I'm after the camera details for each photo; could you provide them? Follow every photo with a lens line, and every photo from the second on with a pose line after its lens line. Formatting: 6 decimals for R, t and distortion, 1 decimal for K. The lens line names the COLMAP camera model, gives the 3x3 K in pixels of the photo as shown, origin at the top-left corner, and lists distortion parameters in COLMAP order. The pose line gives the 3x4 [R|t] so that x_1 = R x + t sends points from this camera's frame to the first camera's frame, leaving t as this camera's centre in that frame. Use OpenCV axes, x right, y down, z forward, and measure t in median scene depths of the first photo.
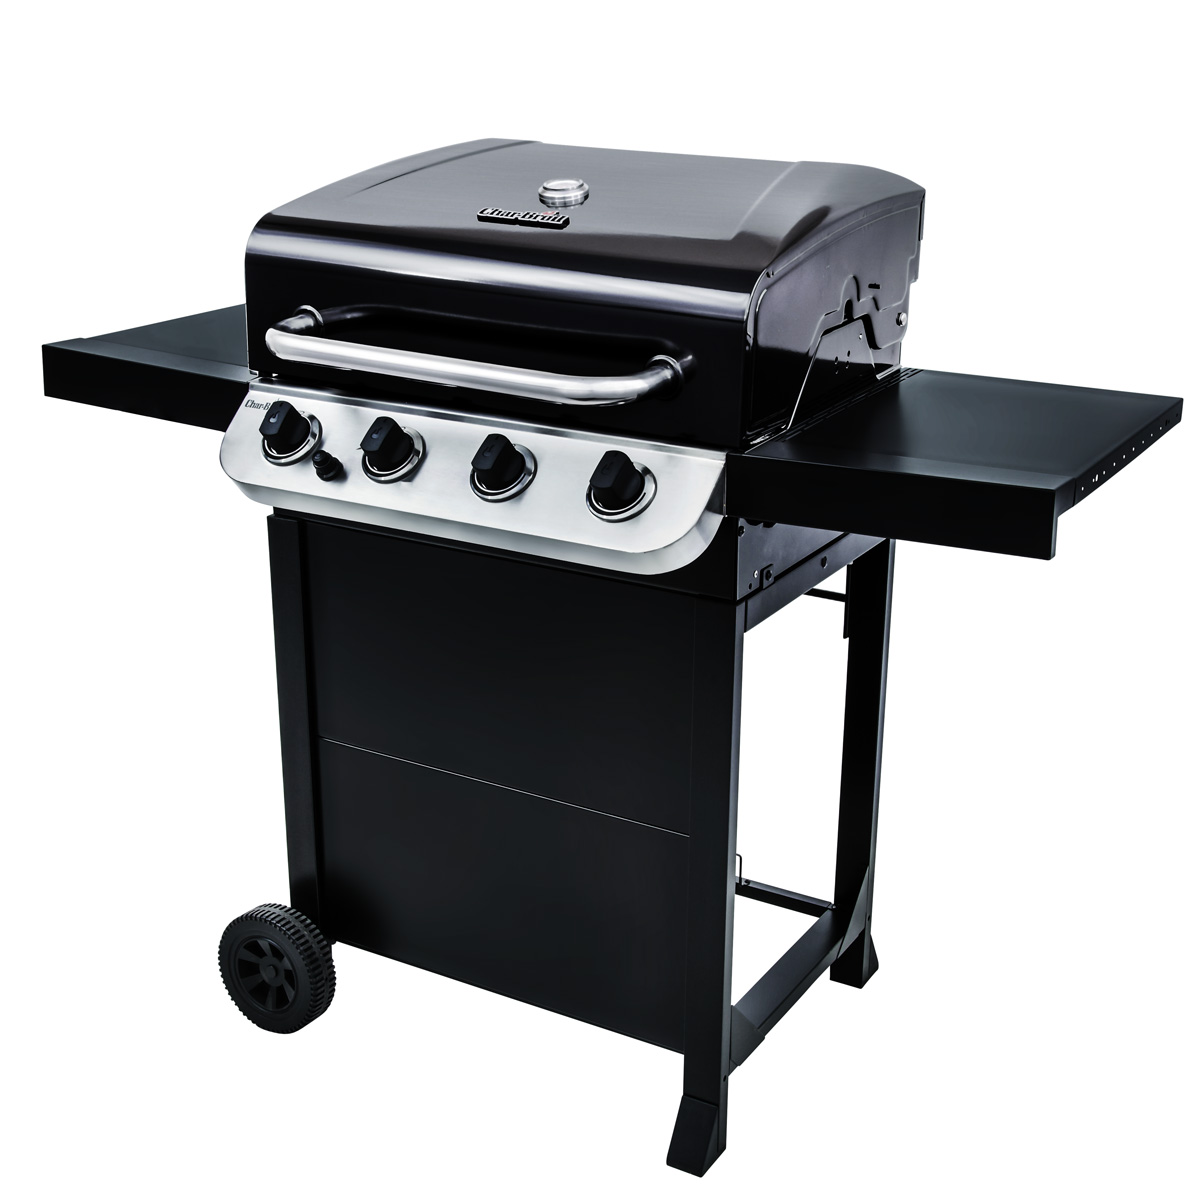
lens RADIAL K [[1797.8, 0, 633.7], [0, 1797.8, 602.3], [0, 0, 1]] dist [0.155958, -0.054936]
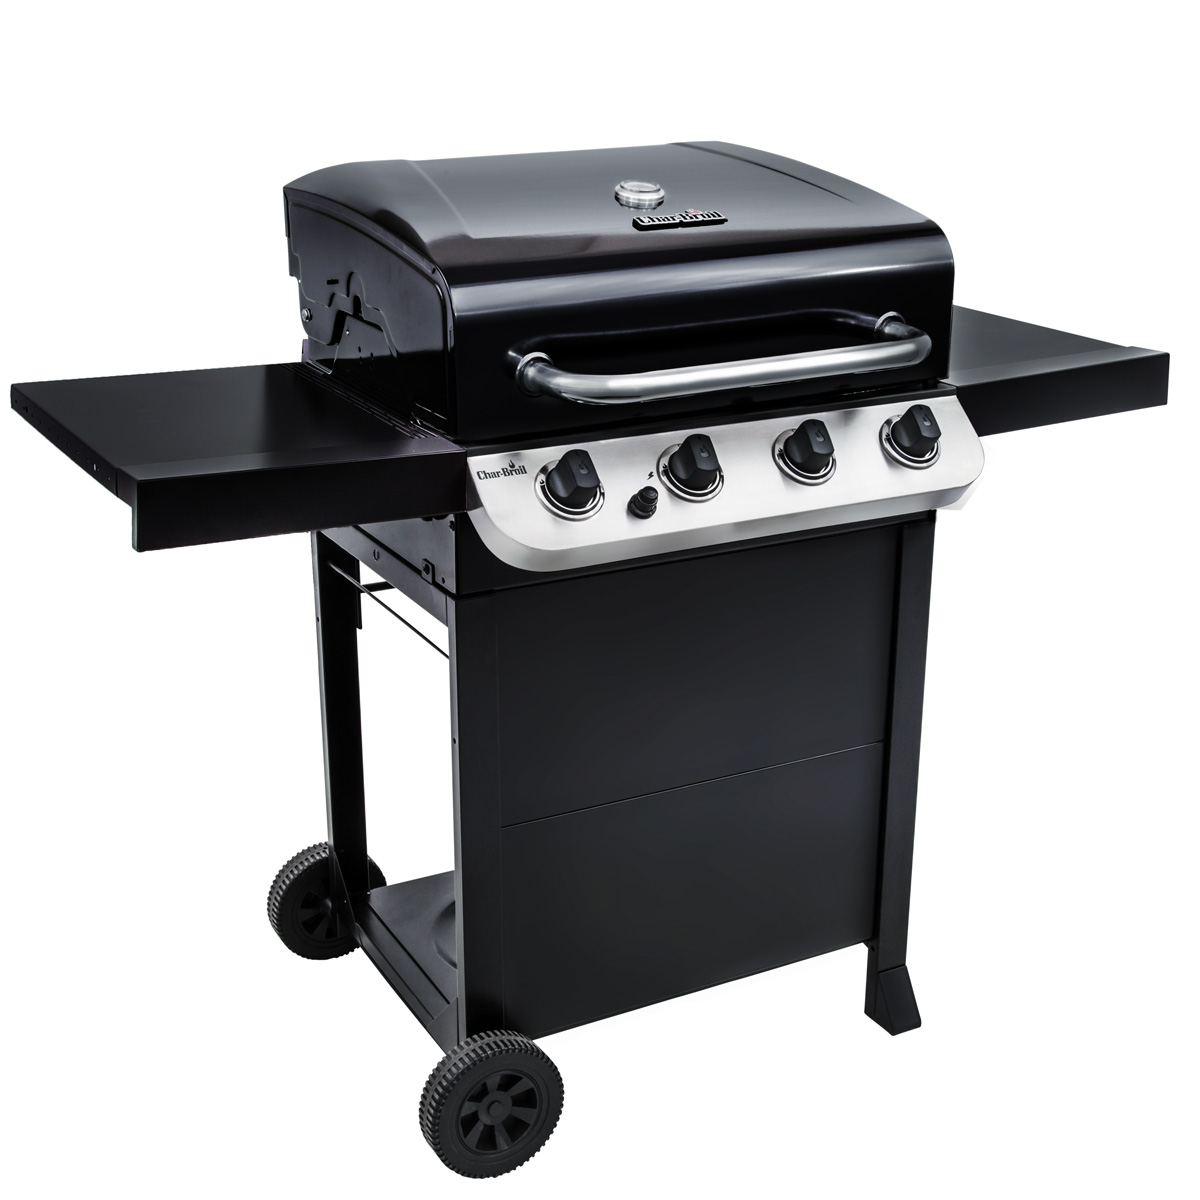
lens RADIAL K [[1797.8, 0, 633.7], [0, 1797.8, 602.3], [0, 0, 1]] dist [0.155958, -0.054936]
pose [[0.514232, -0.289148, 0.807440, -0.899920], [0.280285, 0.946419, 0.160412, -0.170457], [-0.810559, 0.143824, 0.567722, 0.455095]]
